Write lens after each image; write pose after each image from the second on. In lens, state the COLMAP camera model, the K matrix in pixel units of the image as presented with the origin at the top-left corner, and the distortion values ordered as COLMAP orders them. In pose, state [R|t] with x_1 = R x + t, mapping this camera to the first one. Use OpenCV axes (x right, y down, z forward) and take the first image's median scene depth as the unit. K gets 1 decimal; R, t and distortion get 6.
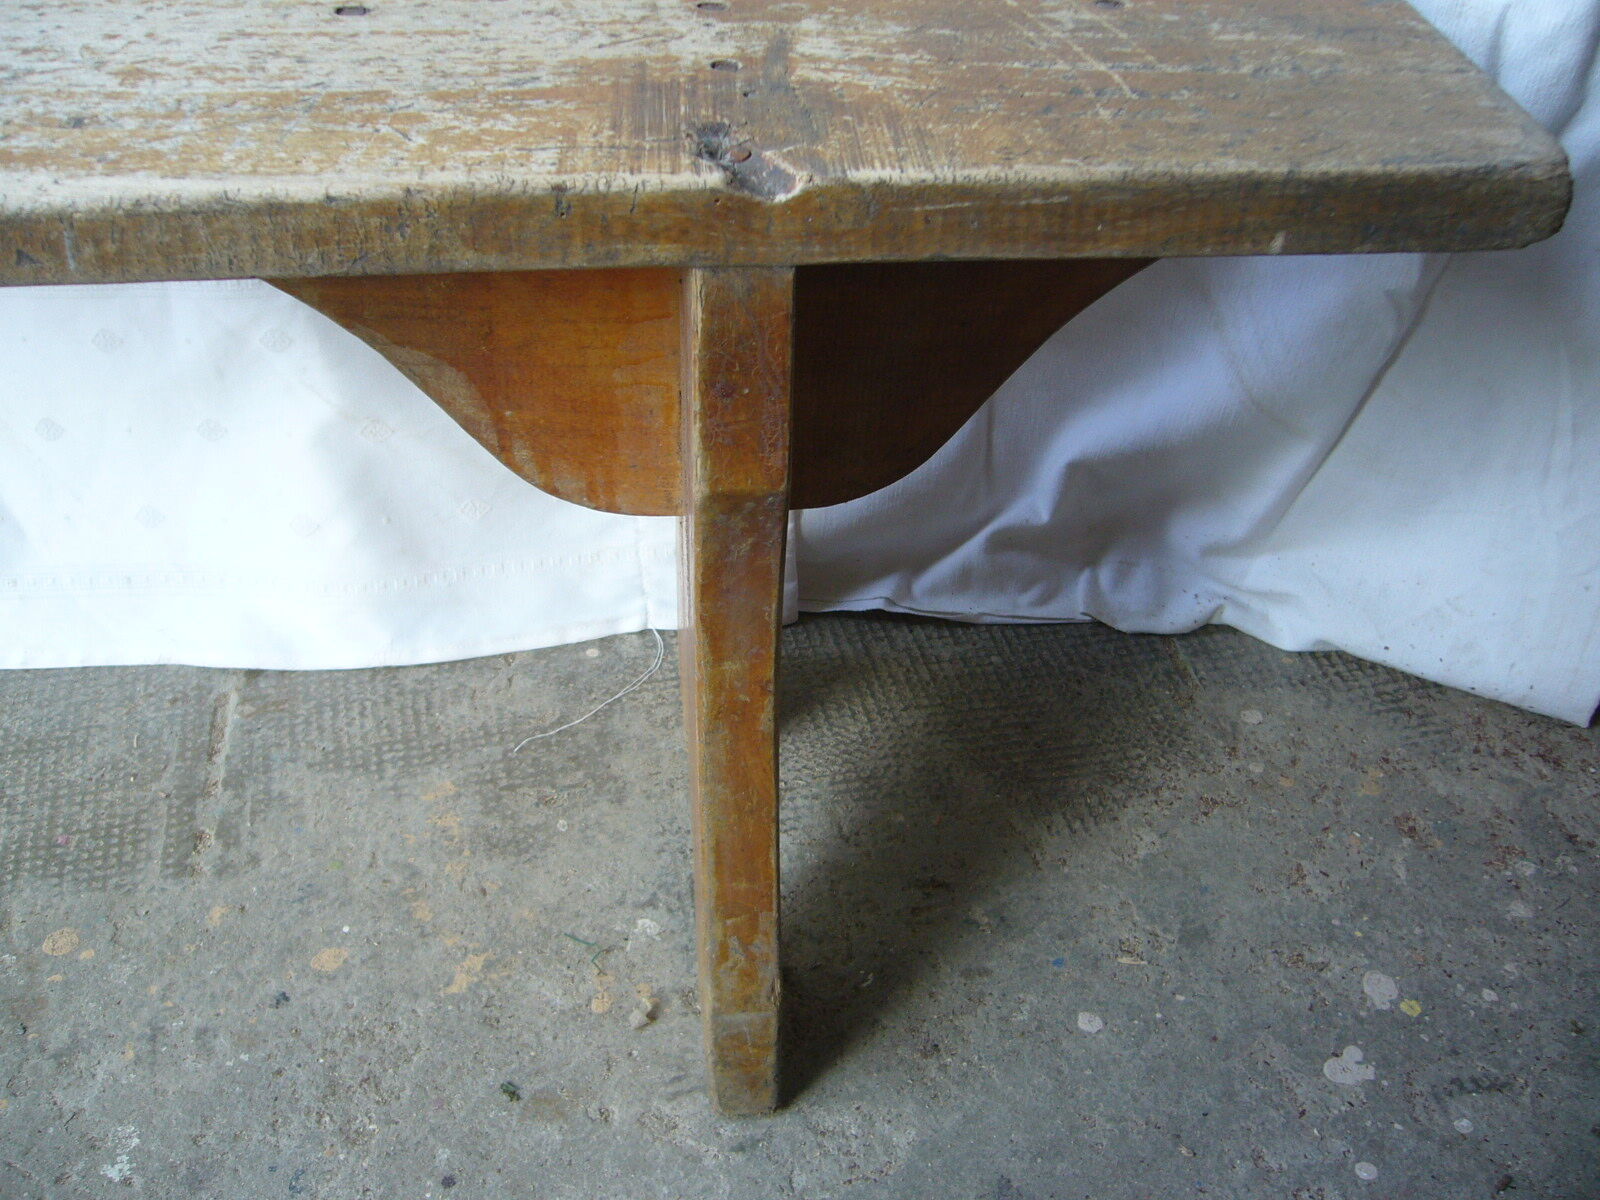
lens RADIAL K [[1708.4, 0, 799.5], [0, 1708.4, 592.3], [0, 0, 1]] dist [-0.062113, 0.000000]
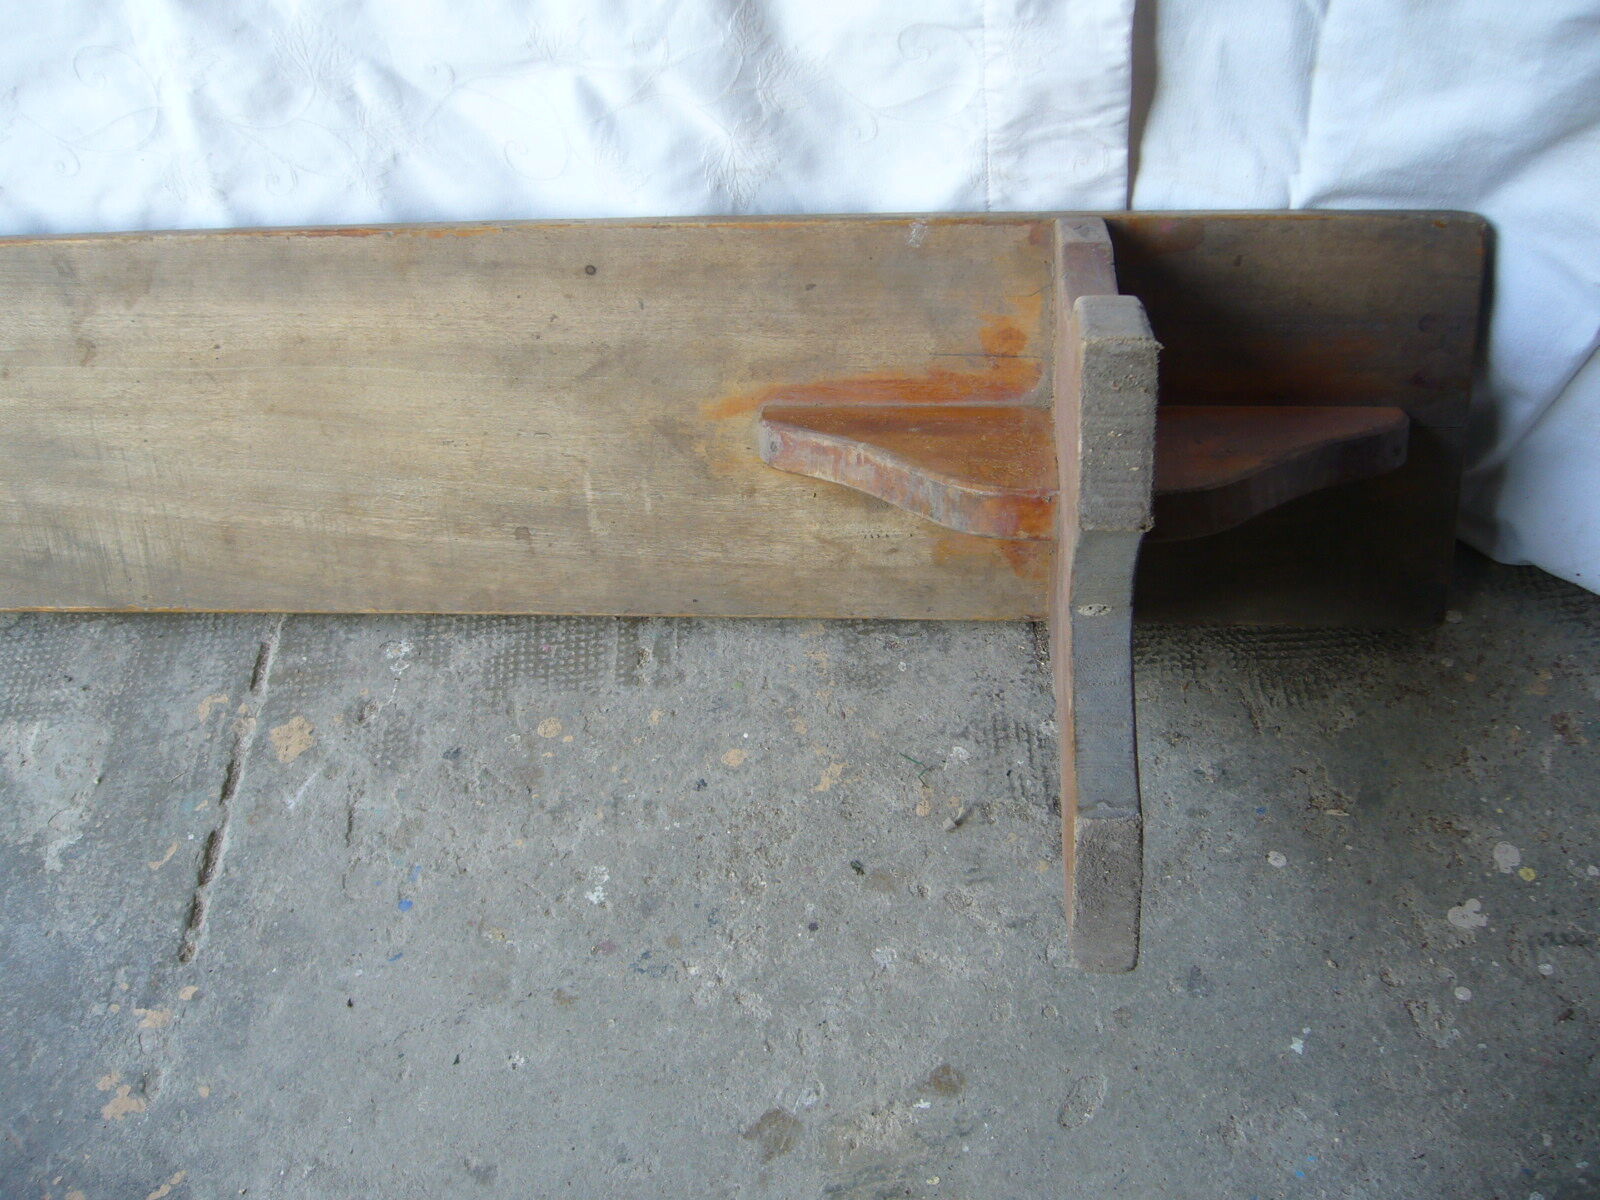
lens RADIAL K [[1708.4, 0, 798.4], [0, 1708.4, 590.0], [0, 0, 1]] dist [-0.062113, 0.000000]
pose [[0.979425, 0.079430, -0.185518, 0.029298], [-0.037137, 0.974525, 0.221185, -0.240240], [0.198361, -0.209744, 0.957424, -0.330058]]
